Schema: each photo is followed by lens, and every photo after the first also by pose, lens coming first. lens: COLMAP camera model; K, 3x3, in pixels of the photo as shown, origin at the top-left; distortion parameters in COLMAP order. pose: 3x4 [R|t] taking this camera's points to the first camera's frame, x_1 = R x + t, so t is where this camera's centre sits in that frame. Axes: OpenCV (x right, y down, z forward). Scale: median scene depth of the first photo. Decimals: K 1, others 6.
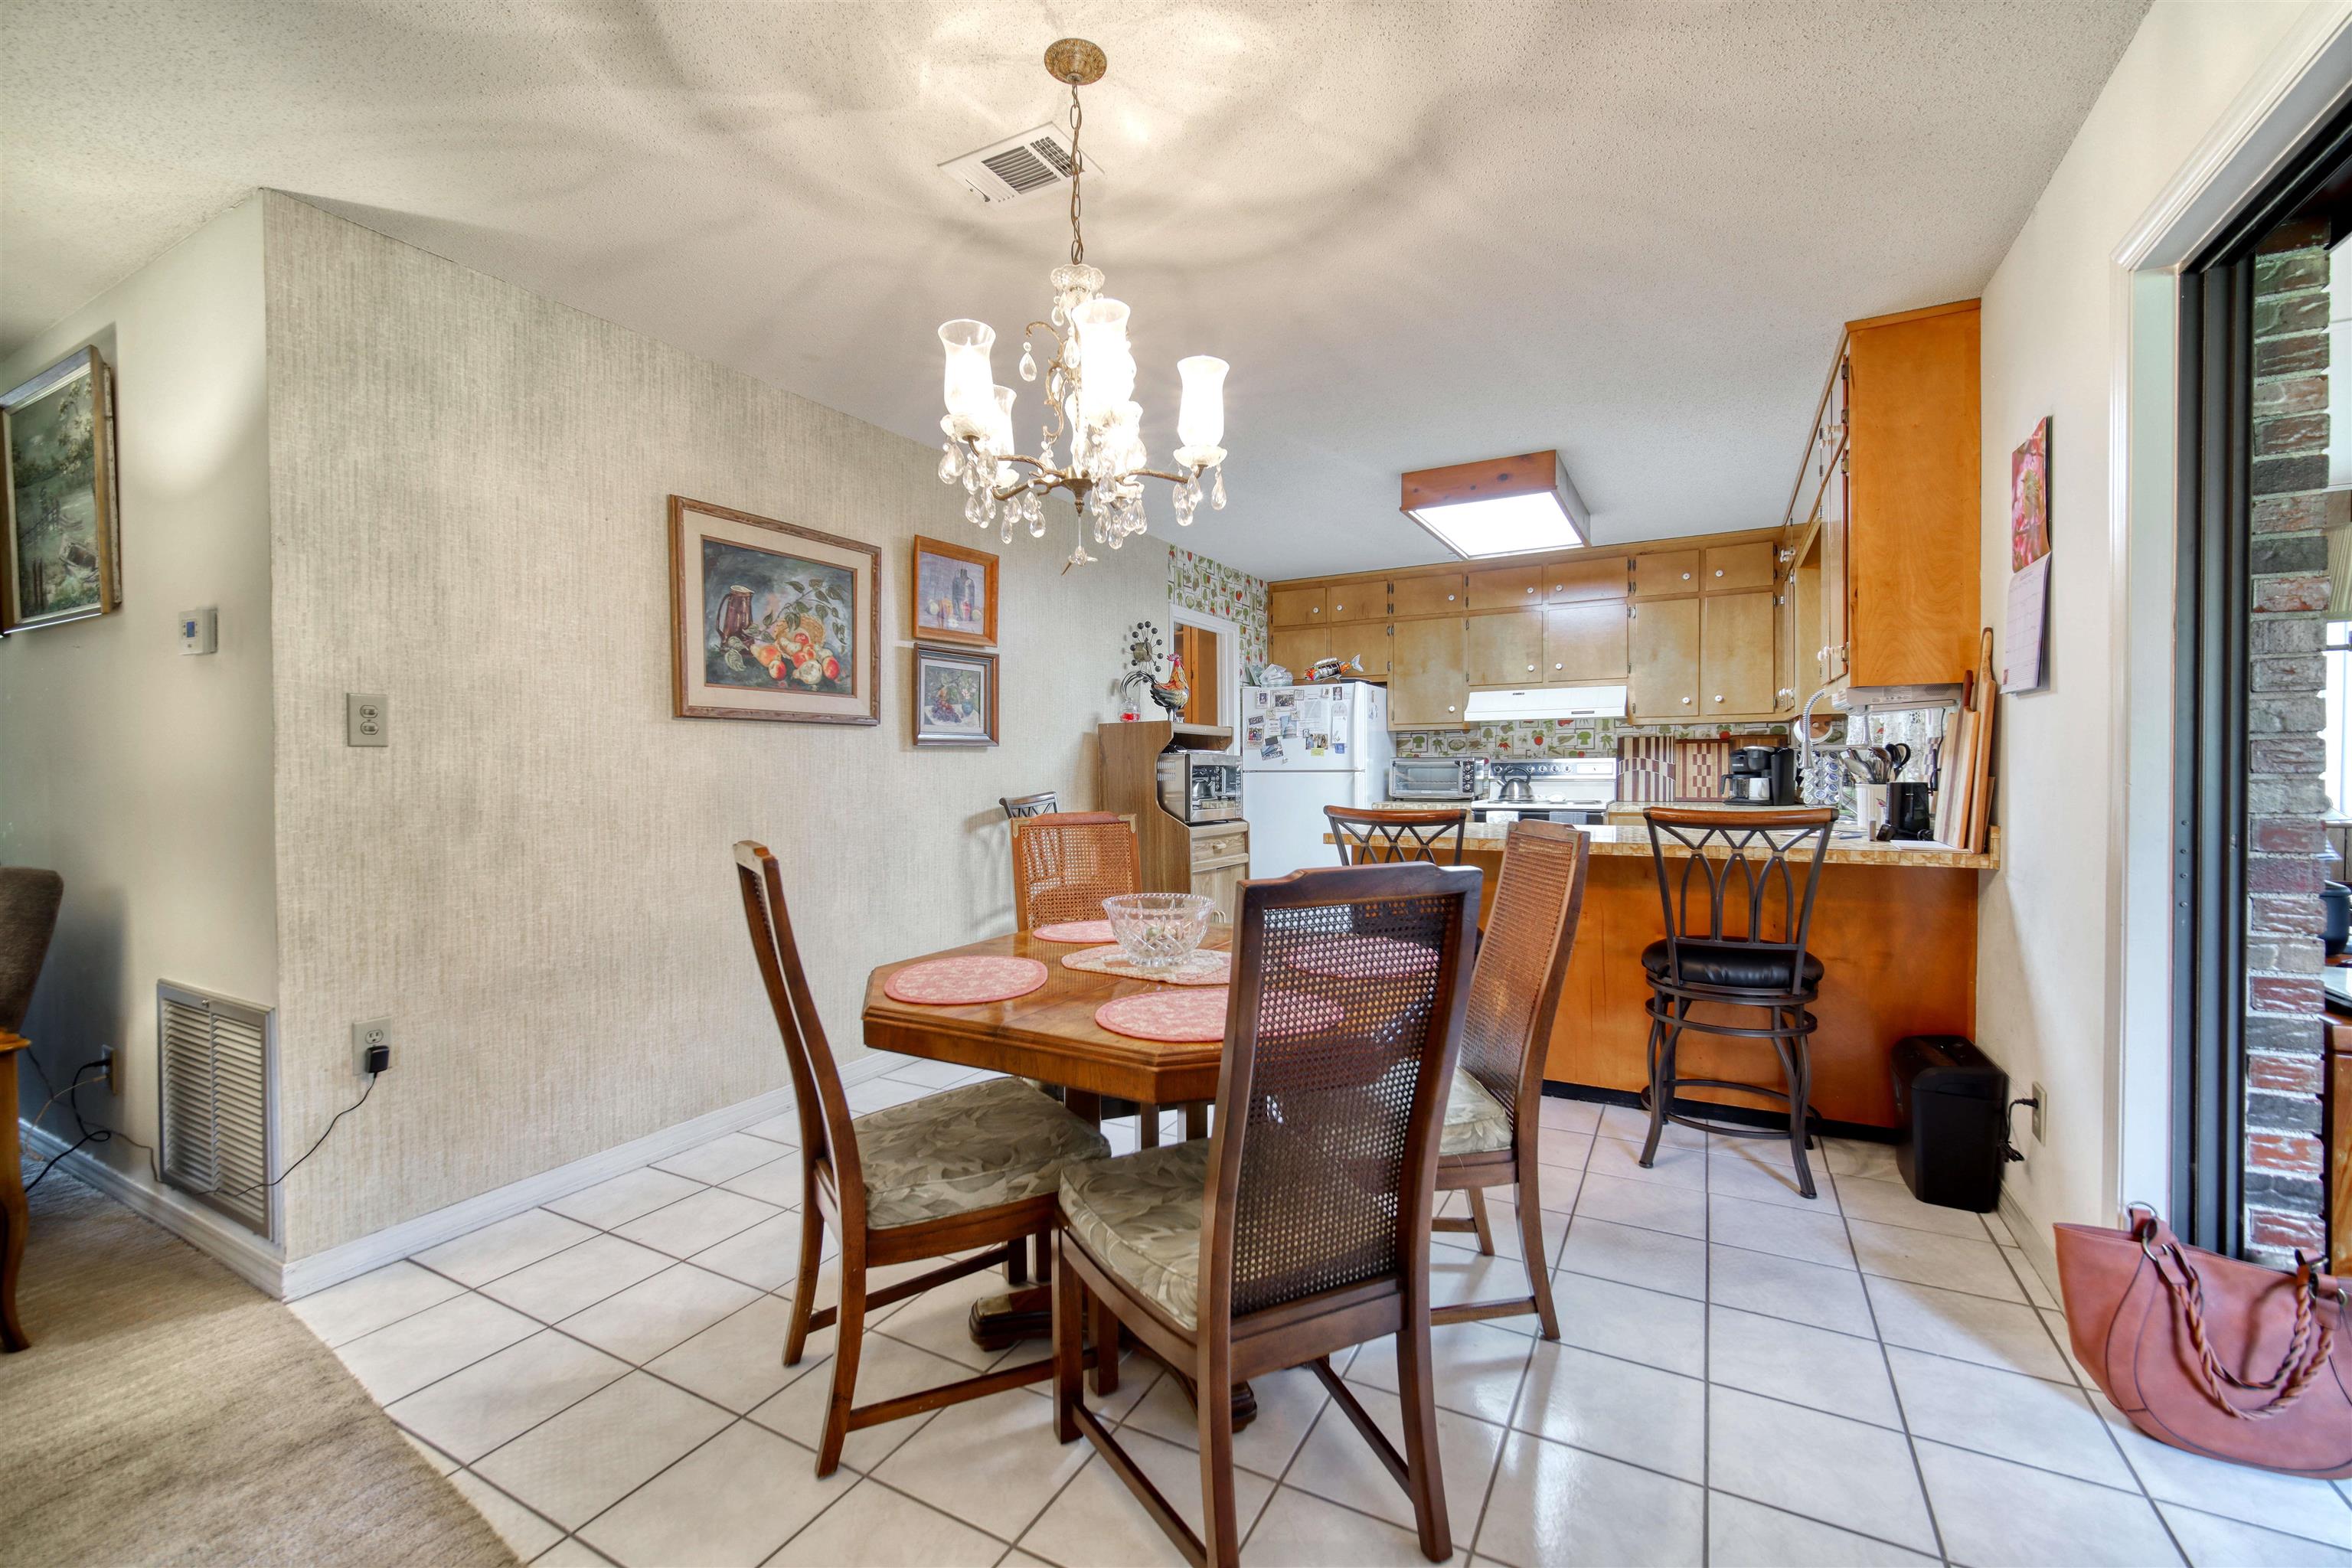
lens RADIAL K [[972.6, 0, 1162.9], [0, 972.6, 776.9], [0, 0, 1]] dist [-0.002053, -0.000662]
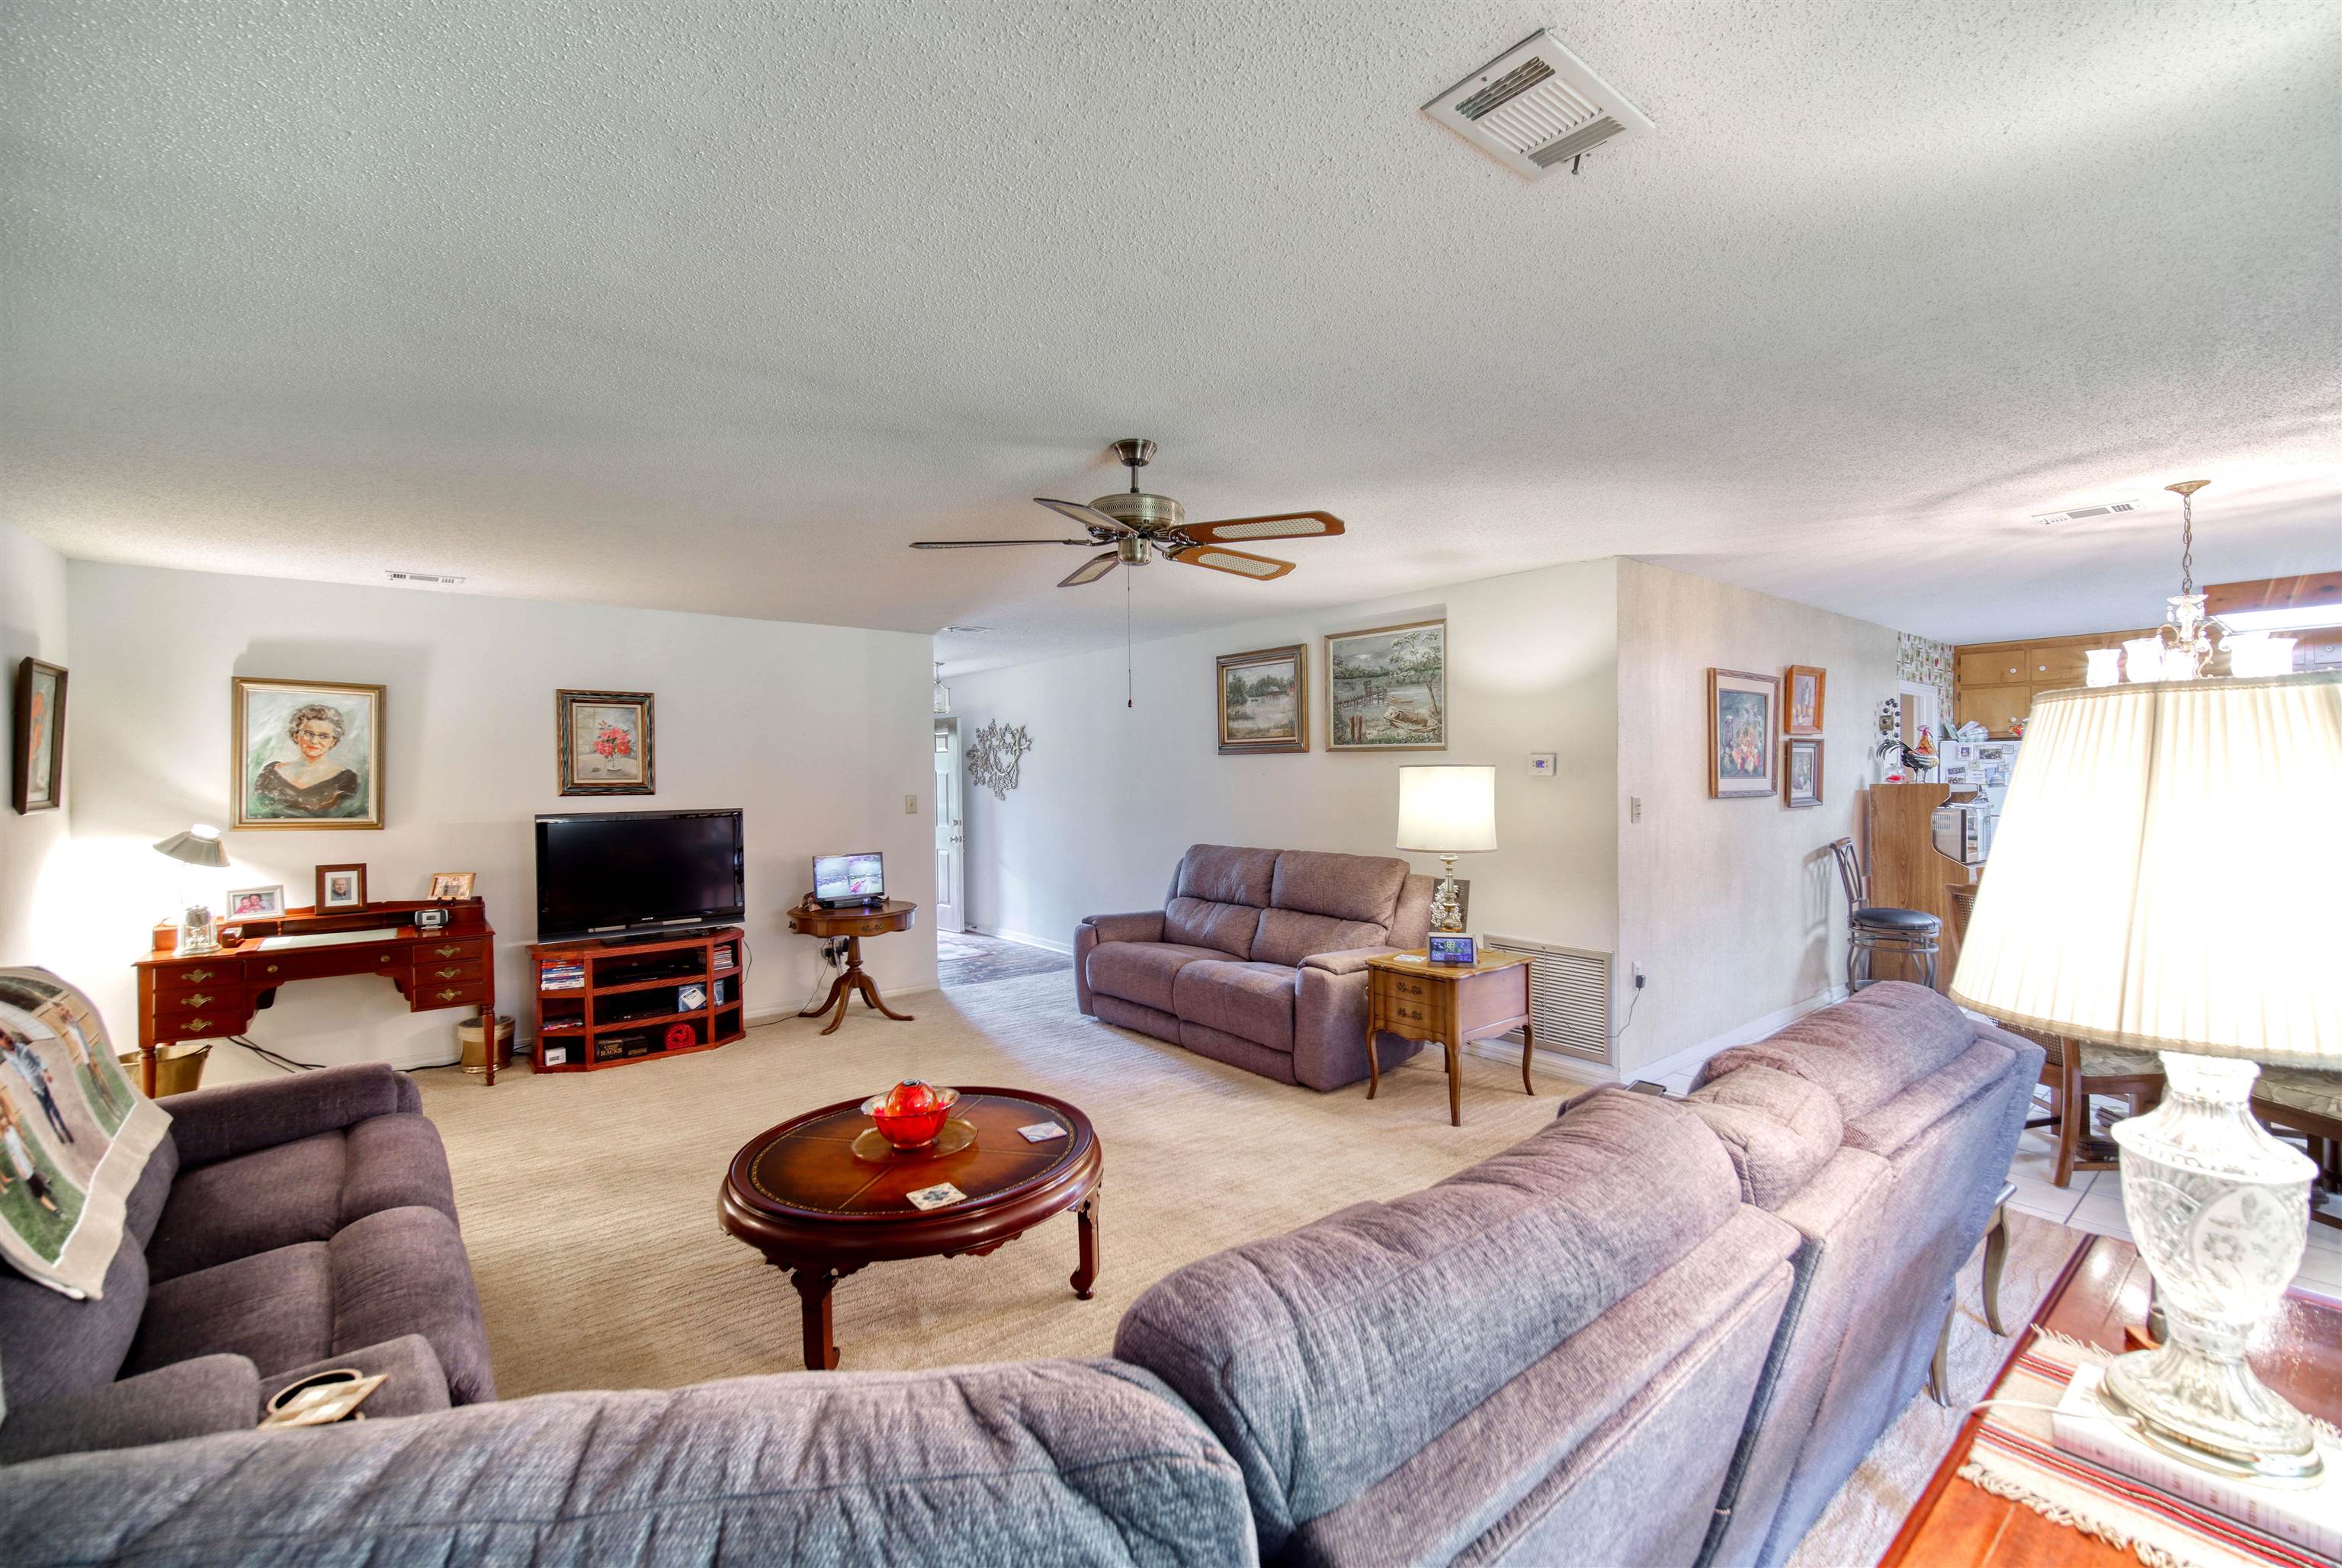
lens RADIAL K [[968.4, 0, 1157.9], [0, 968.4, 776.9], [0, 0, 1]] dist [-0.002053, -0.000662]
pose [[0.921958, 0.004340, -0.387264, -0.369154], [-0.007627, 0.999947, -0.006950, -0.039886], [0.387214, 0.009361, 0.921943, -0.464996]]
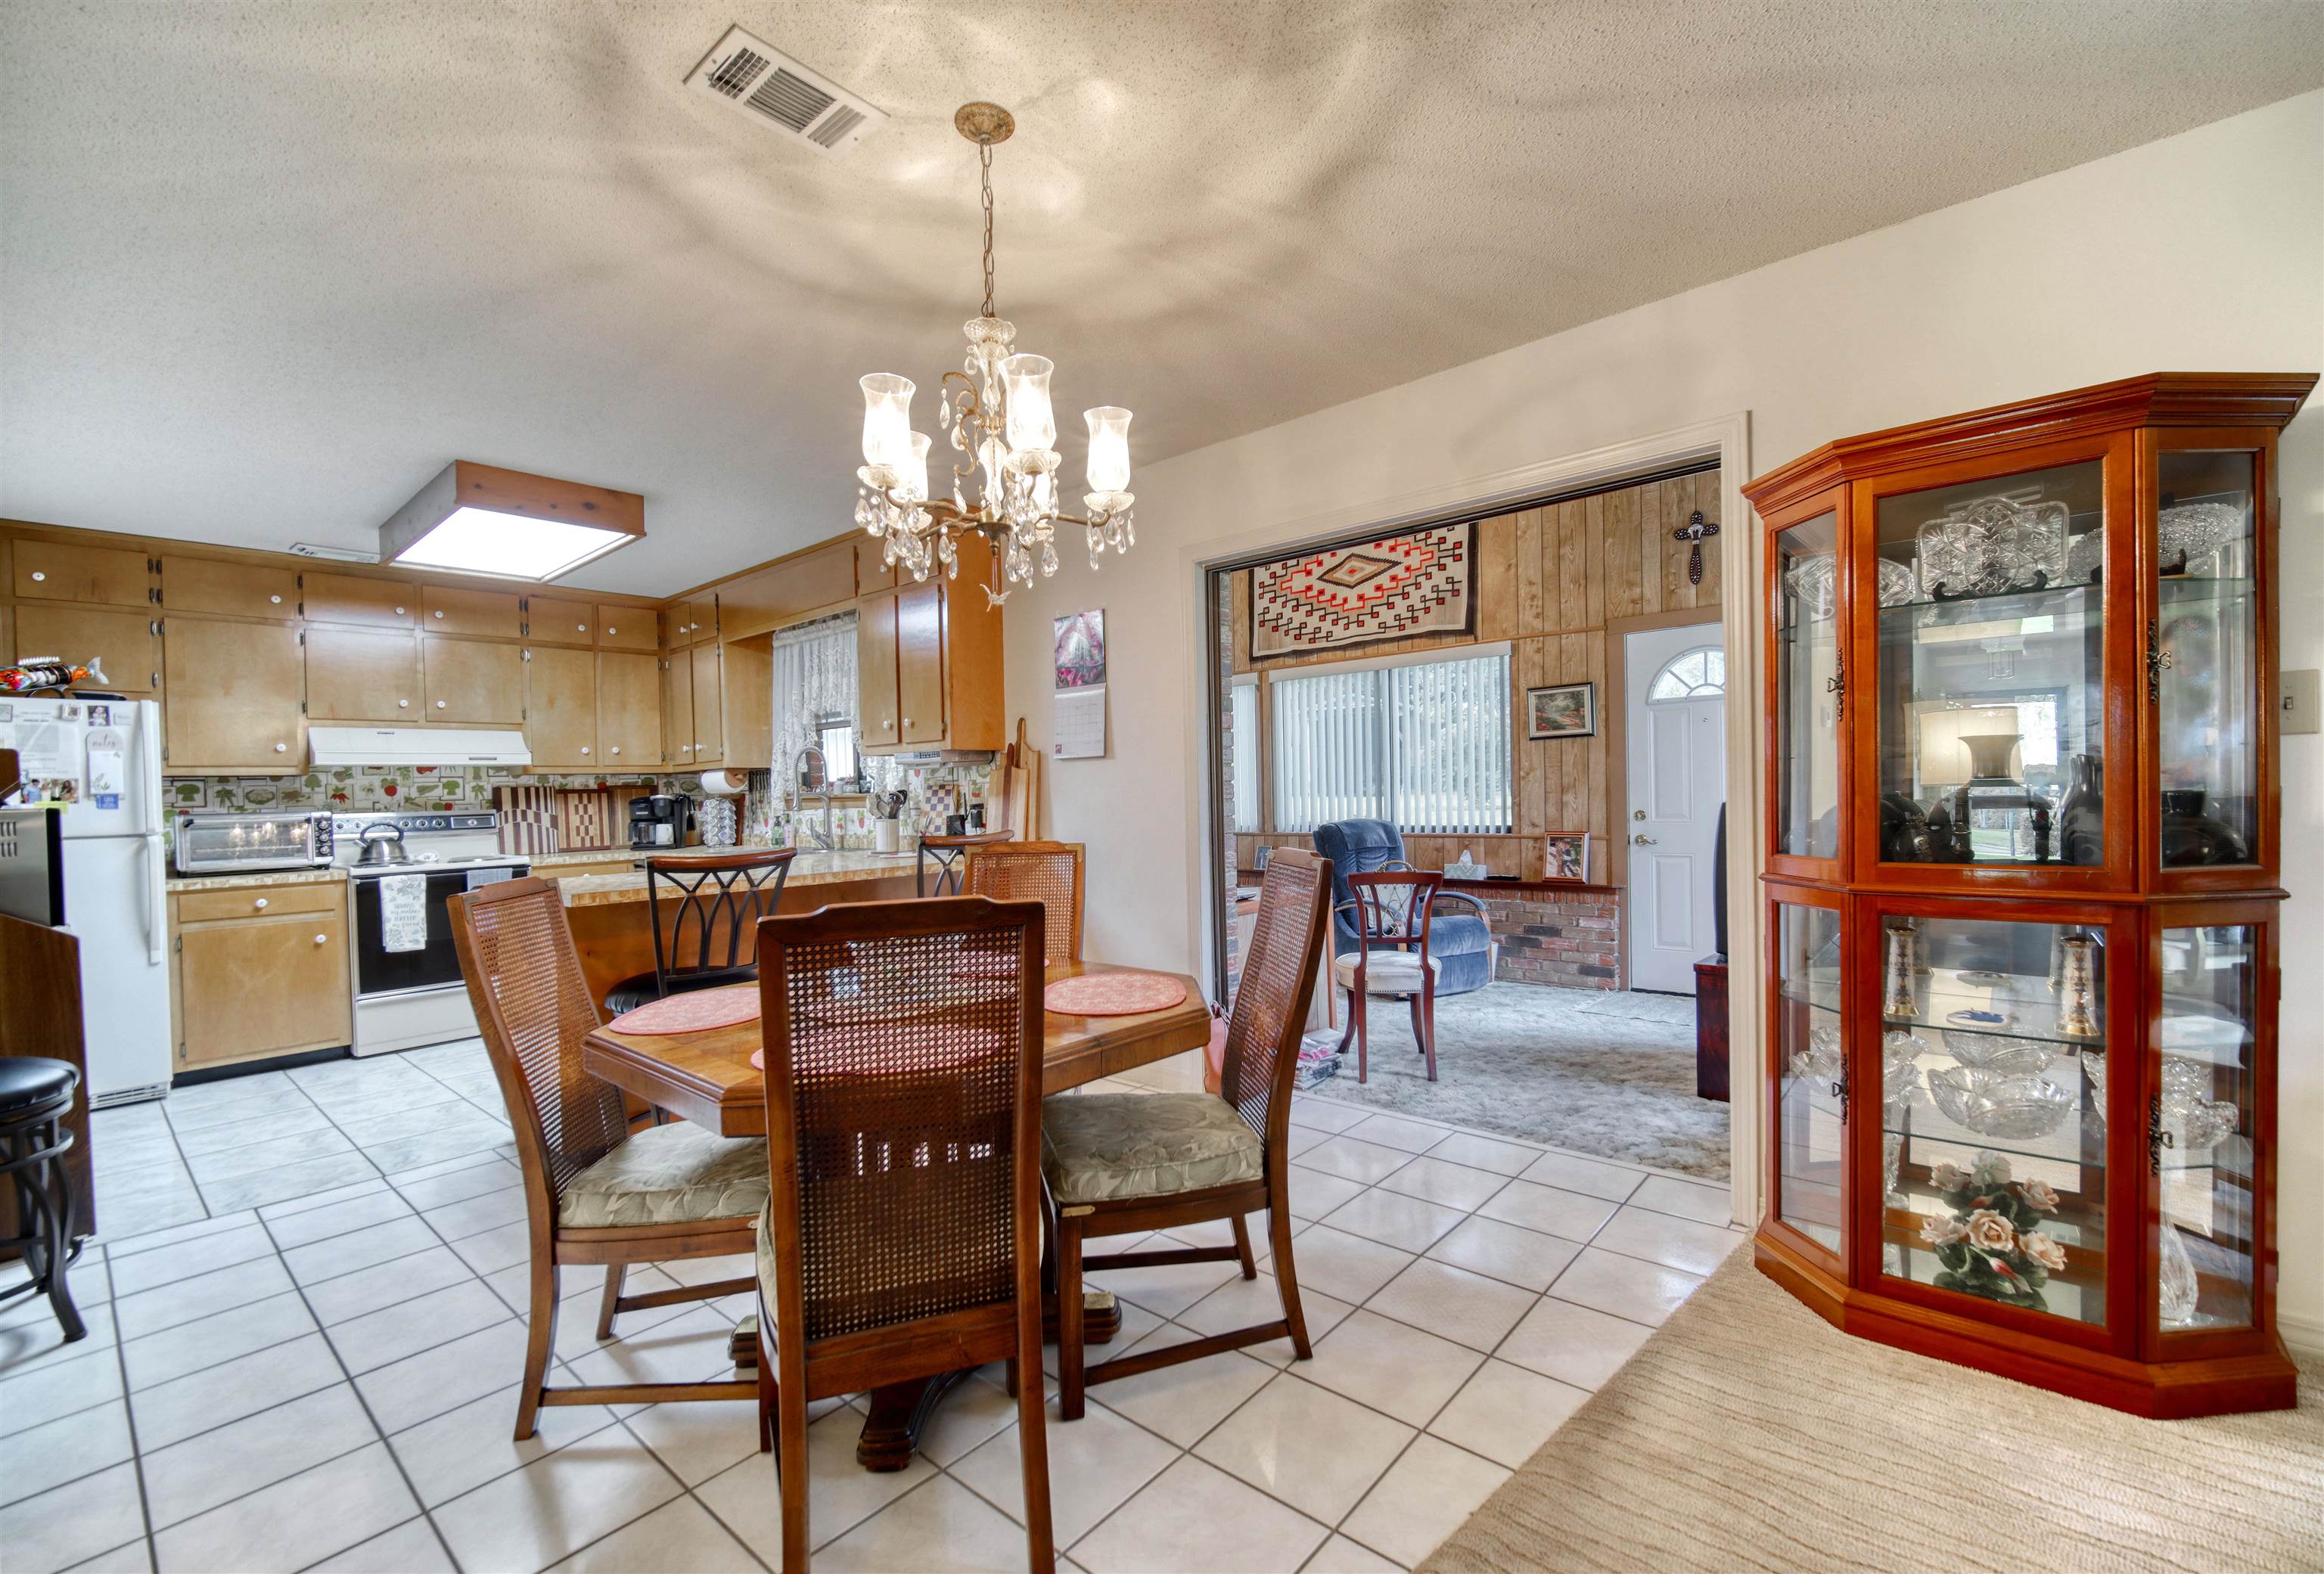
lens RADIAL K [[990.8, 0, 1169.6], [0, 990.8, 817.8], [0, 0, 1]] dist [0.000063, -0.000057]
pose [[0.209752, -0.024250, 0.977454, -0.331984], [0.038320, 0.999128, 0.016565, -0.002708], [-0.977004, 0.033982, 0.210498, 0.186806]]
